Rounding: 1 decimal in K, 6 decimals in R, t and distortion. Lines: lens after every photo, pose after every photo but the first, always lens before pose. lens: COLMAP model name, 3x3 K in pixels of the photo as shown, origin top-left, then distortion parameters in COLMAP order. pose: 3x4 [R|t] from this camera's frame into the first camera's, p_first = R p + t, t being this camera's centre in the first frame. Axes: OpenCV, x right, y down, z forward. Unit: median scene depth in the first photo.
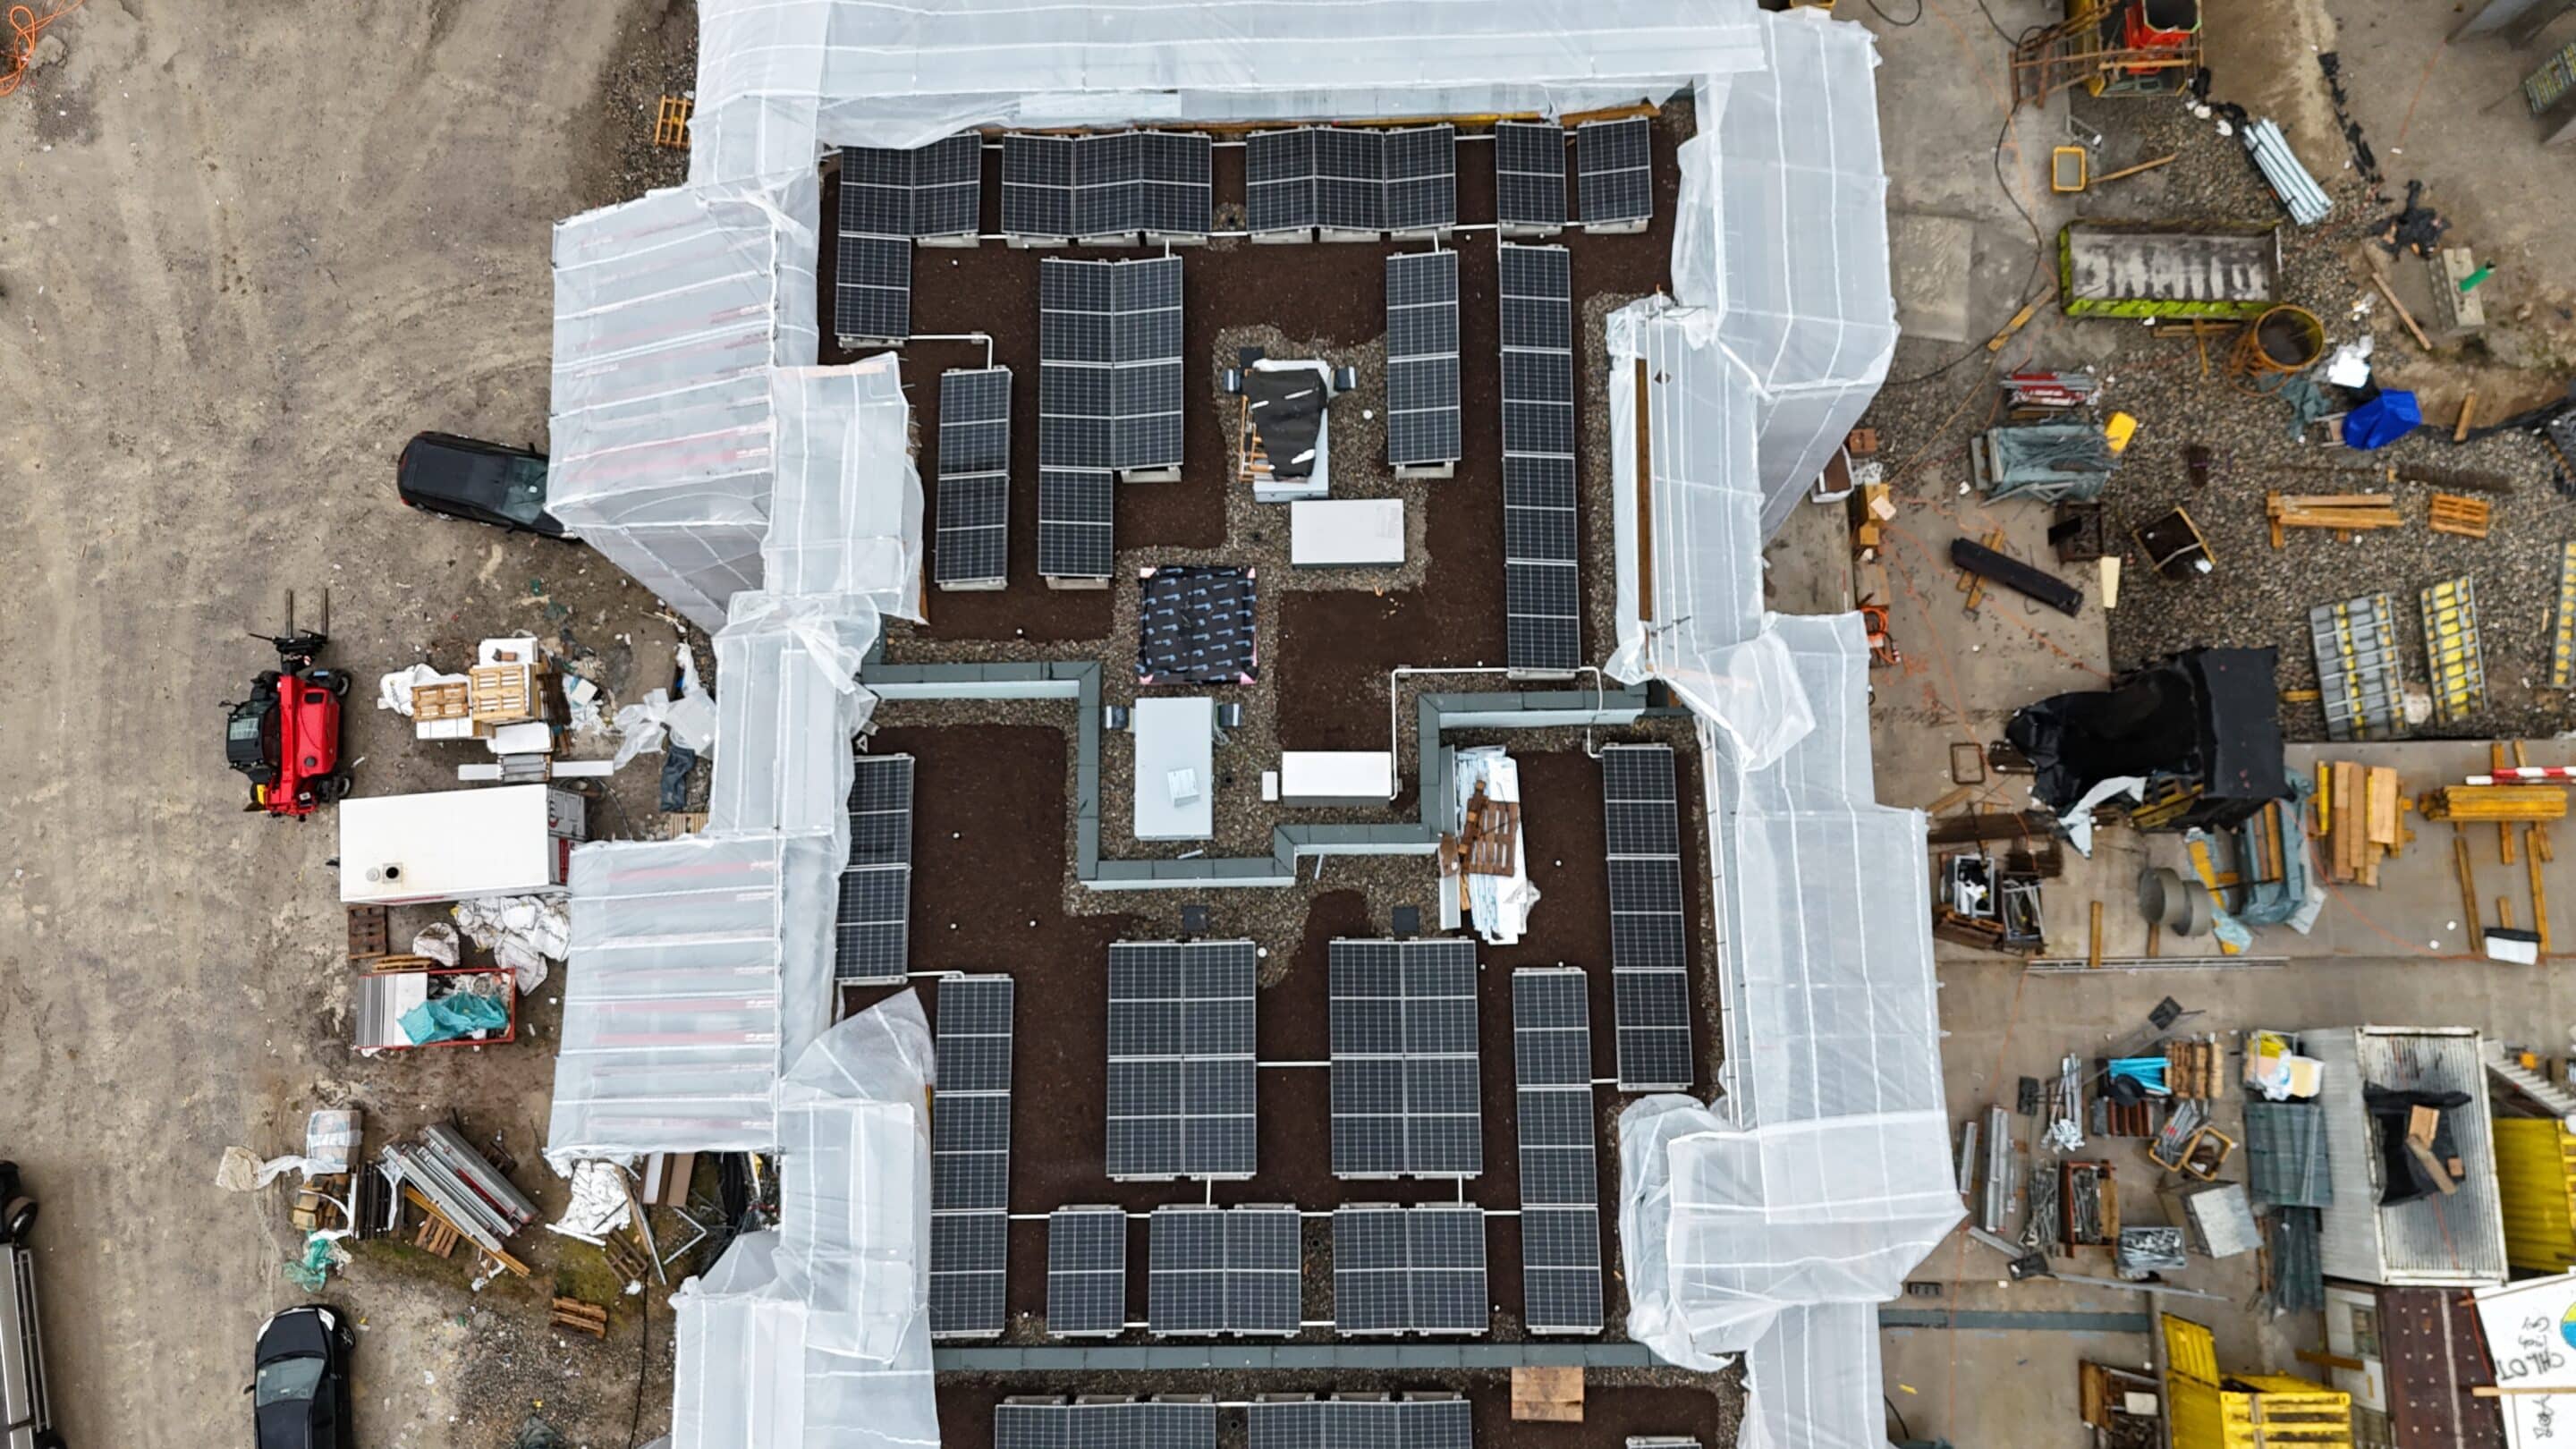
lens RADIAL K [[2013.9, 0, 1308.8], [0, 2013.9, 718.2], [0, 0, 1]] dist [0.008495, 0.004865]
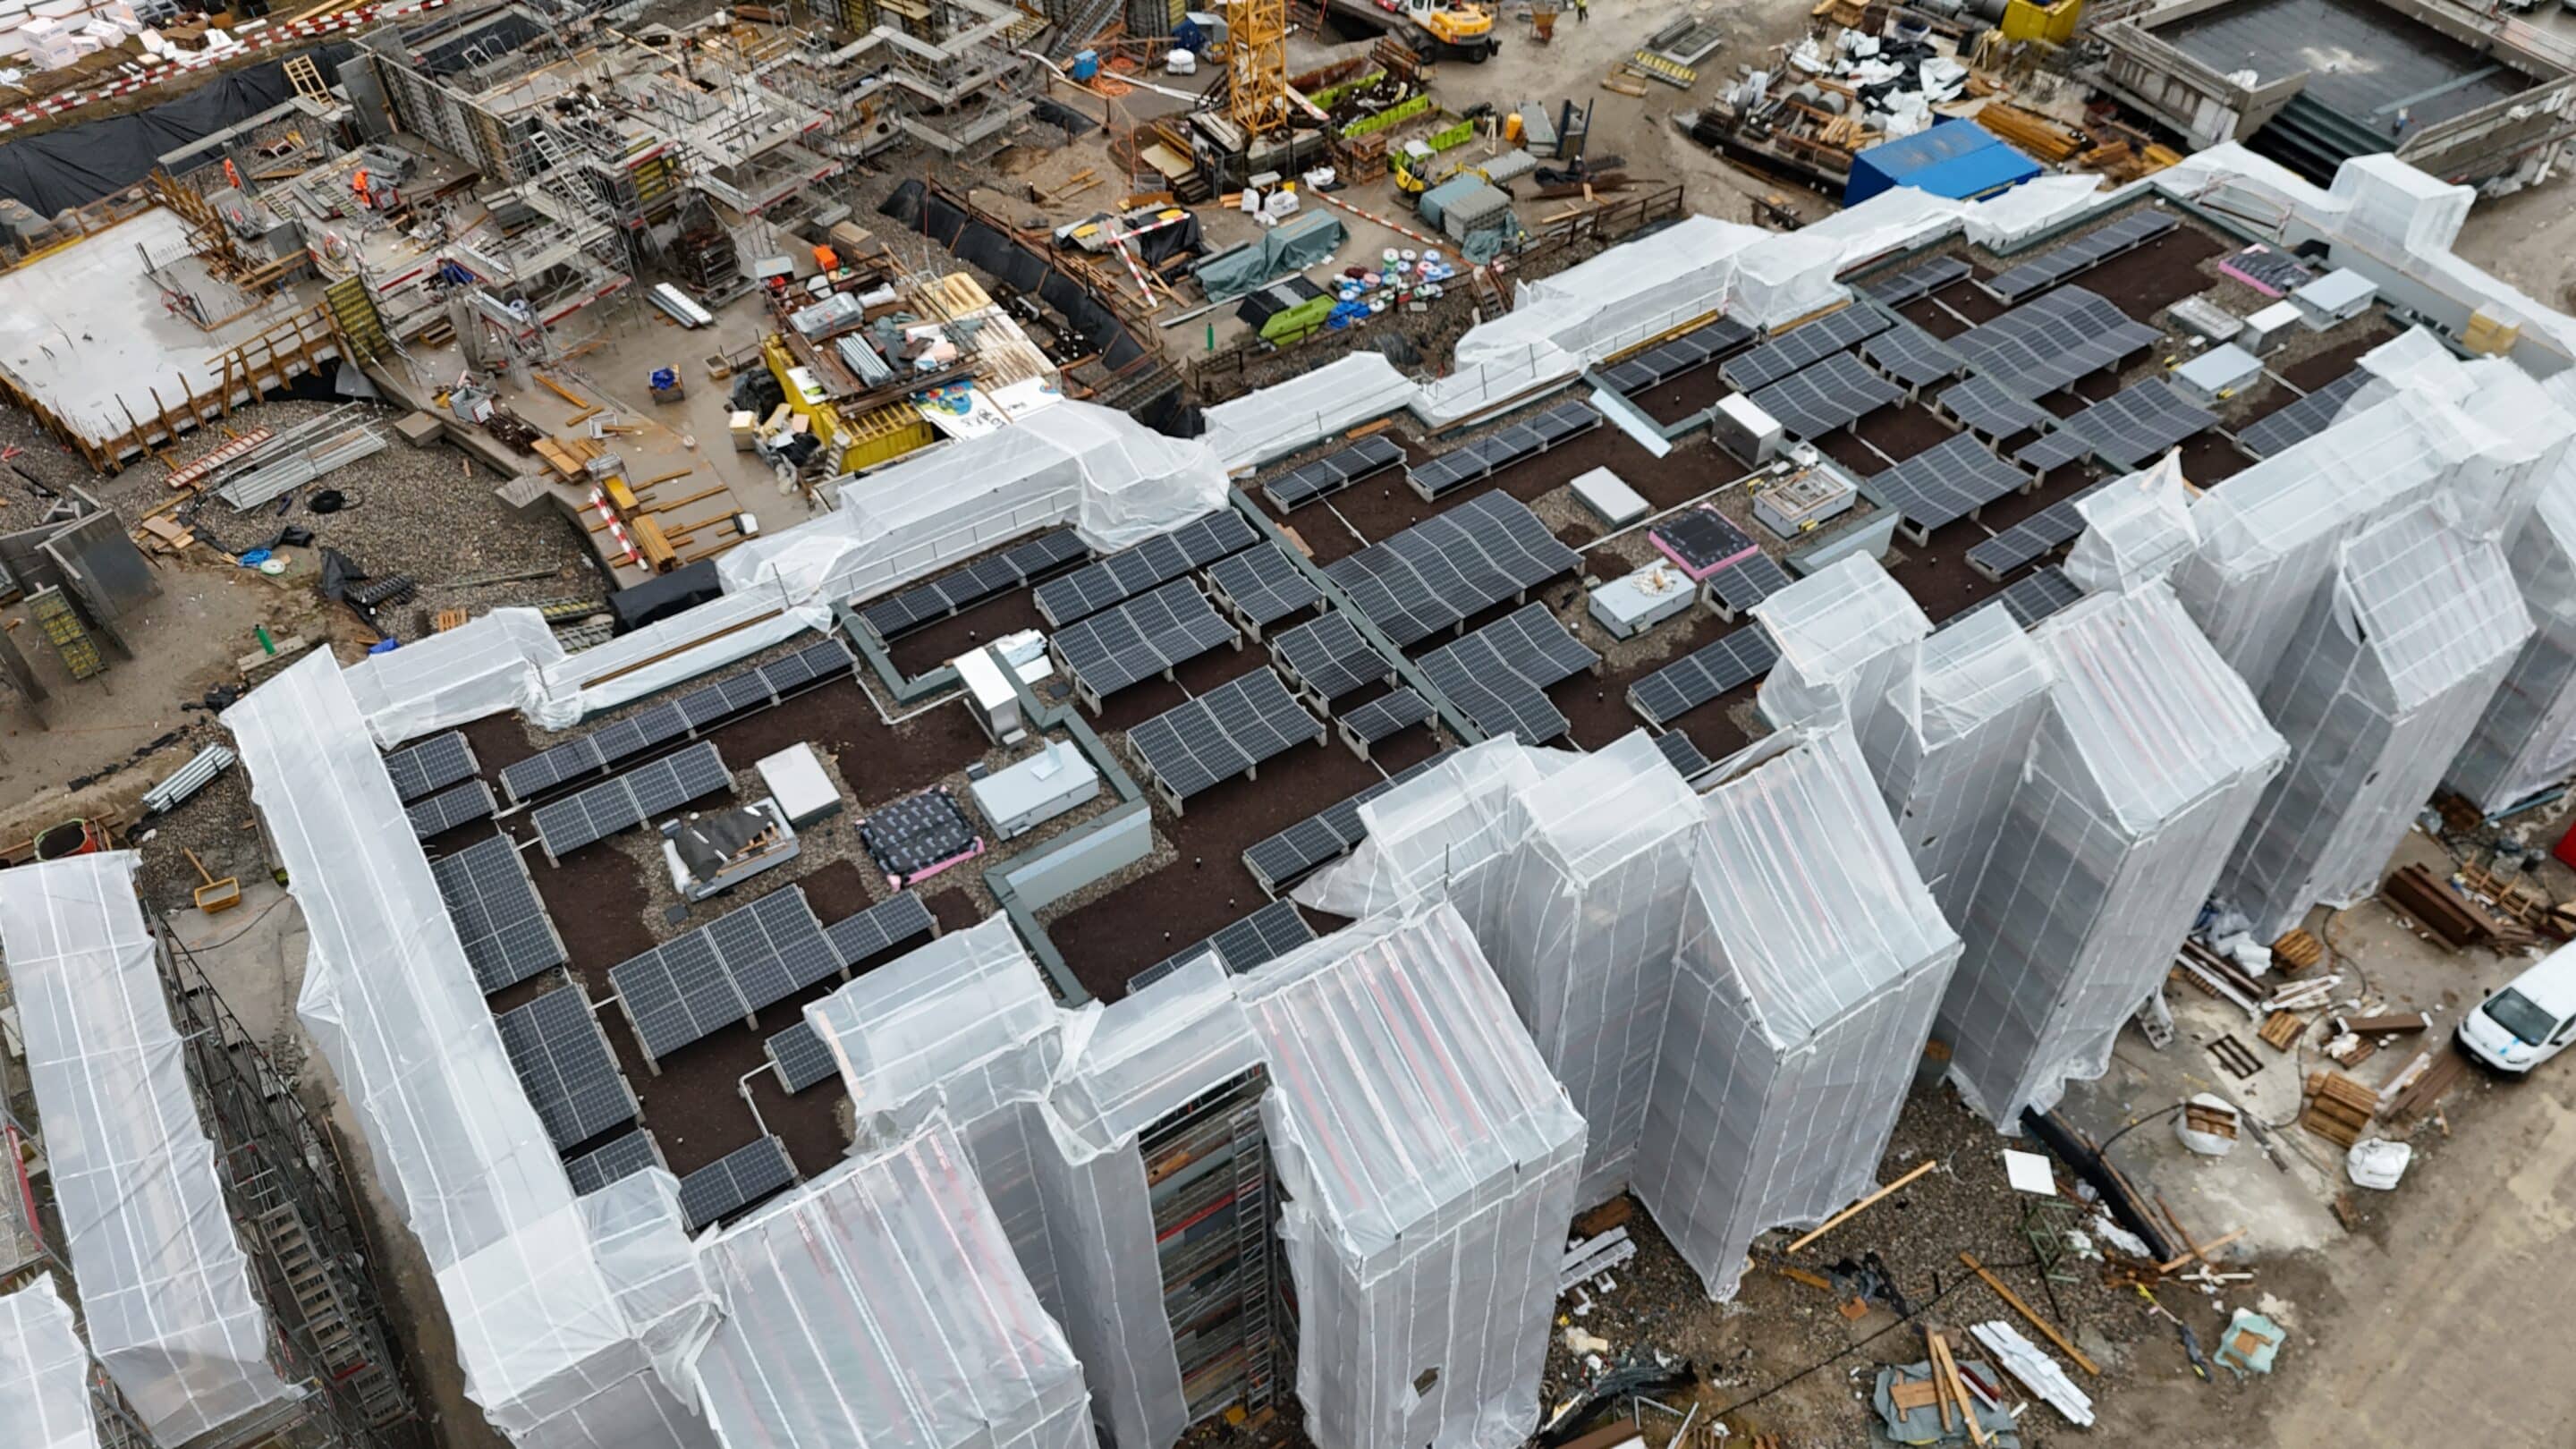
lens RADIAL K [[1902.6, 0, 1296.0], [0, 1902.6, 709.0], [0, 0, 1]] dist [0.035860, 0.000214]
pose [[-0.533551, -0.580715, 0.614893, -0.834979], [0.832229, -0.230918, 0.504055, -0.417452], [-0.150723, 0.780671, 0.606494, 0.210477]]
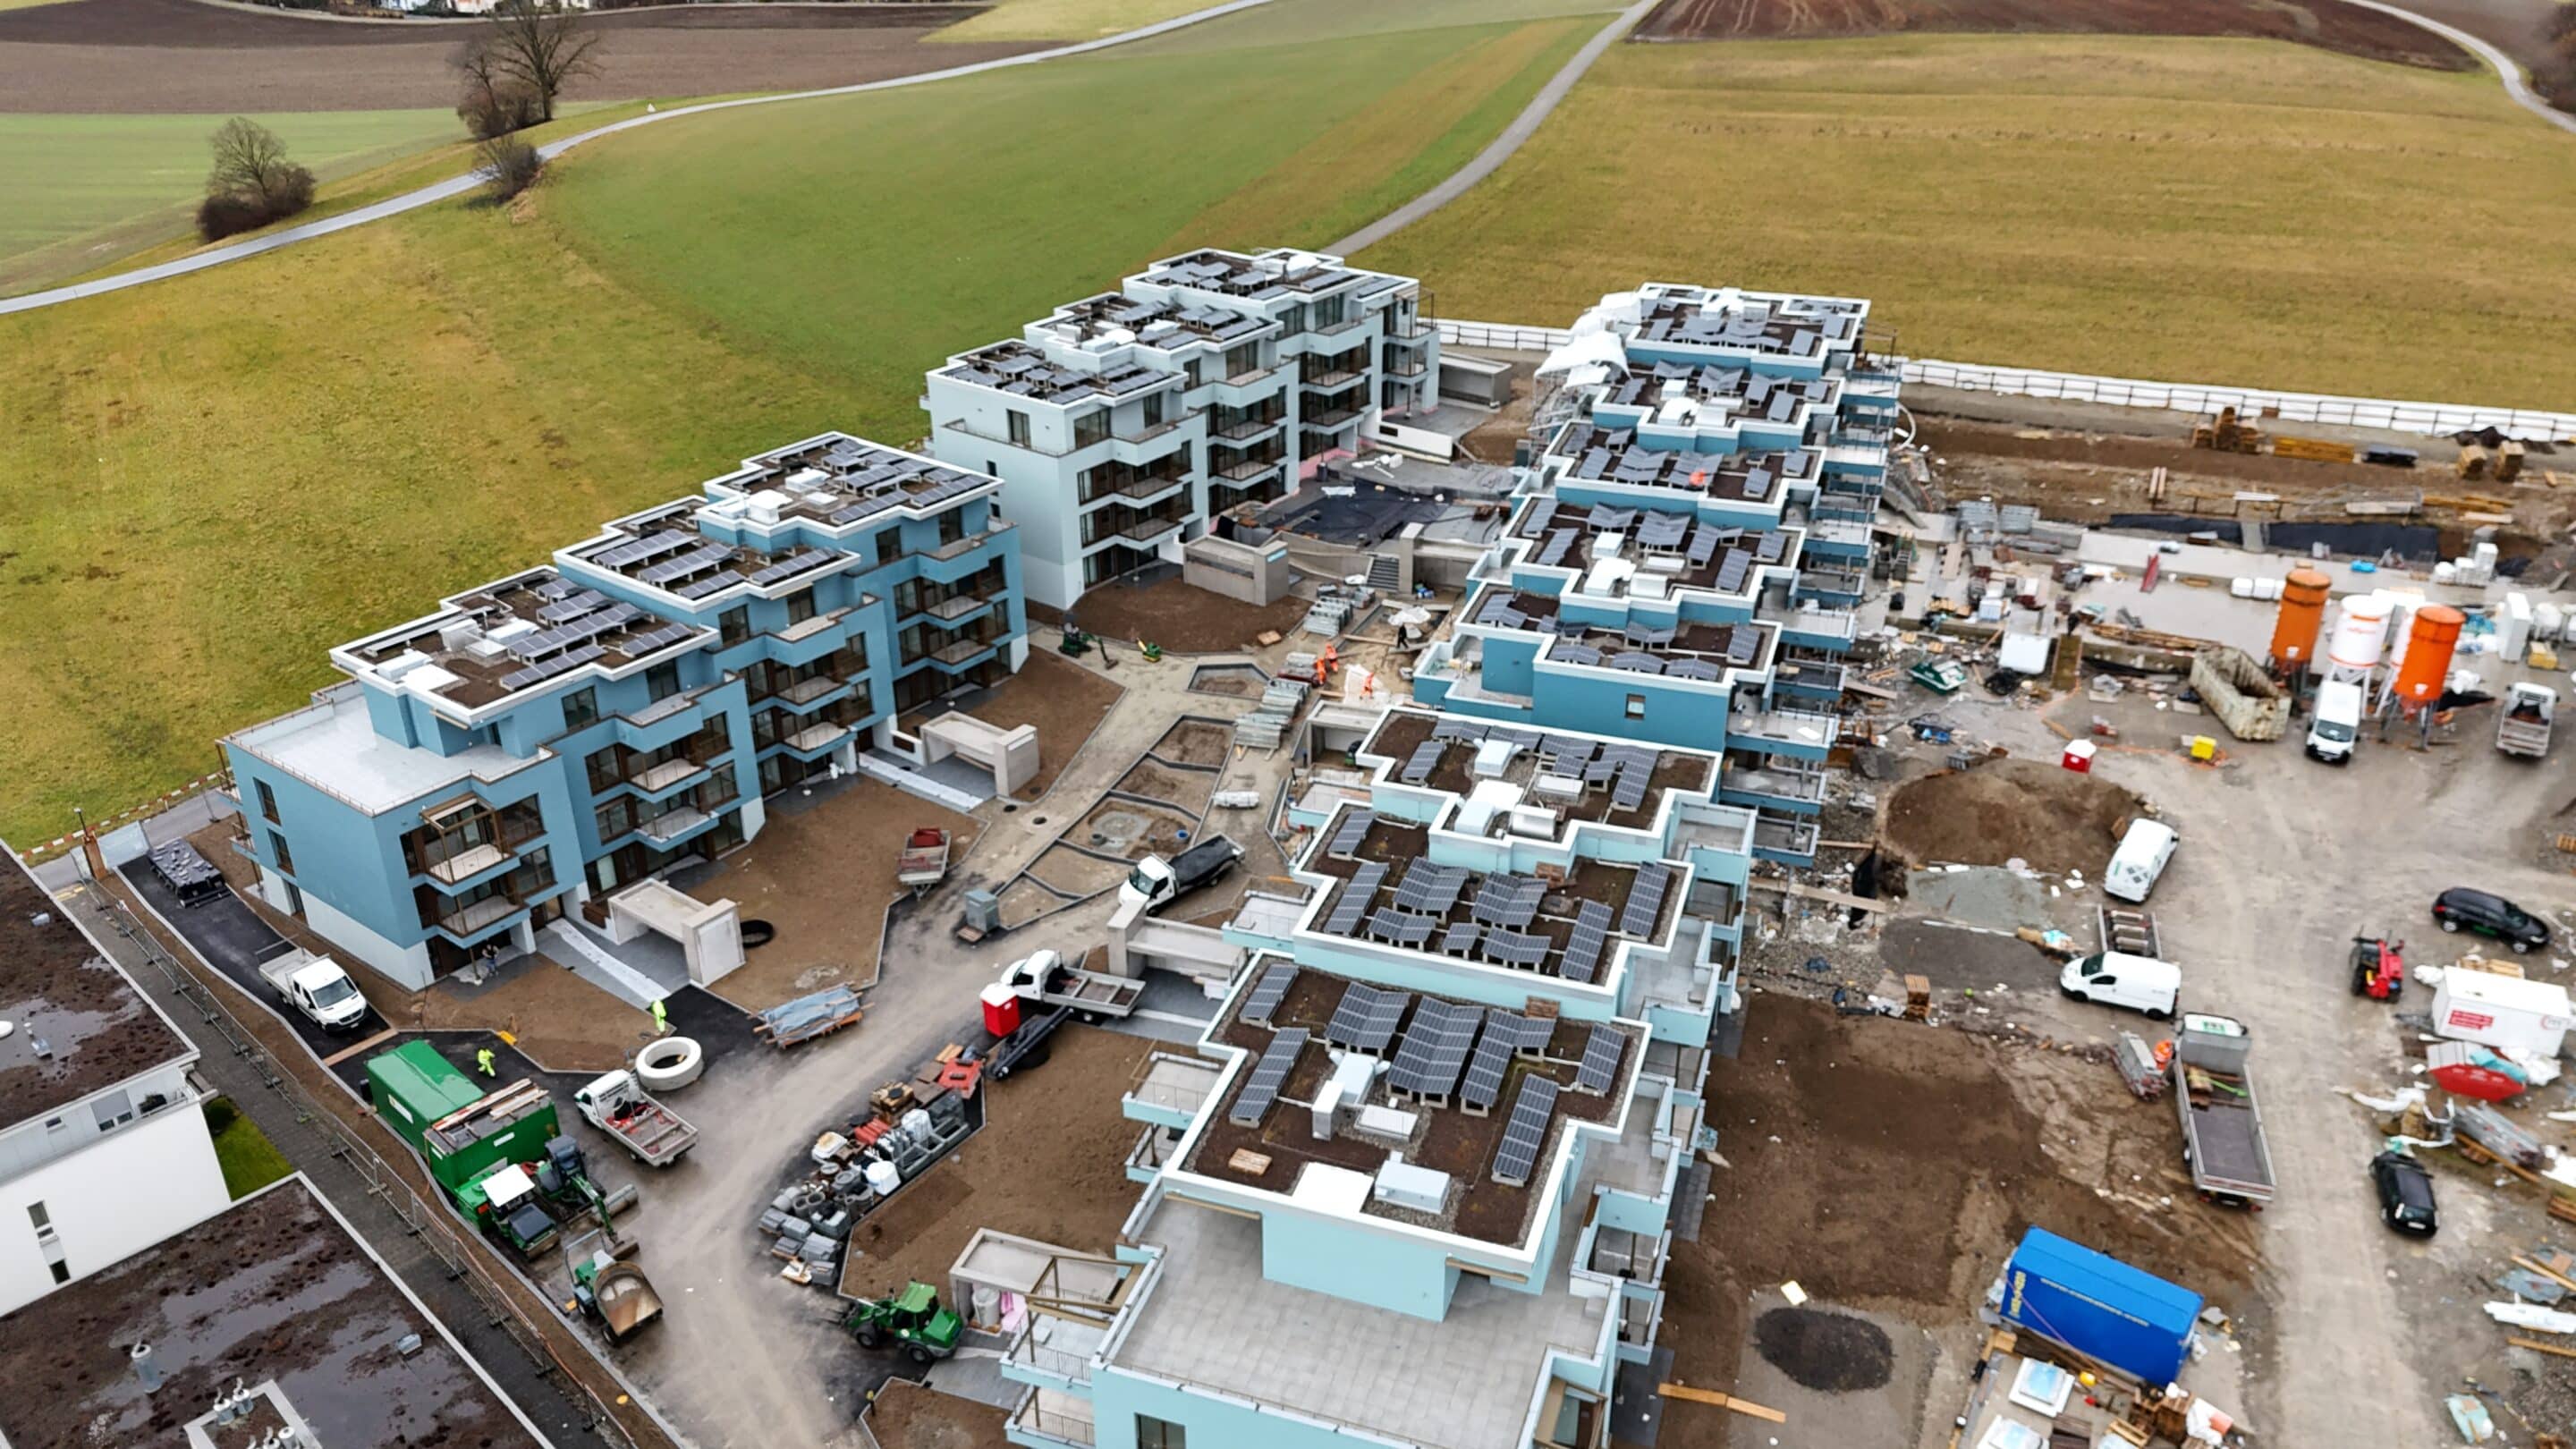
lens RADIAL K [[1902.6, 0, 1296.0], [0, 1902.6, 709.0], [0, 0, 1]] dist [0.035860, 0.000214]
pose [[0.892991, 0.212157, -0.396934, -1.073593], [-0.442372, 0.576198, -0.687242, 2.345724], [0.082910, 0.789294, 0.608392, -0.654478]]
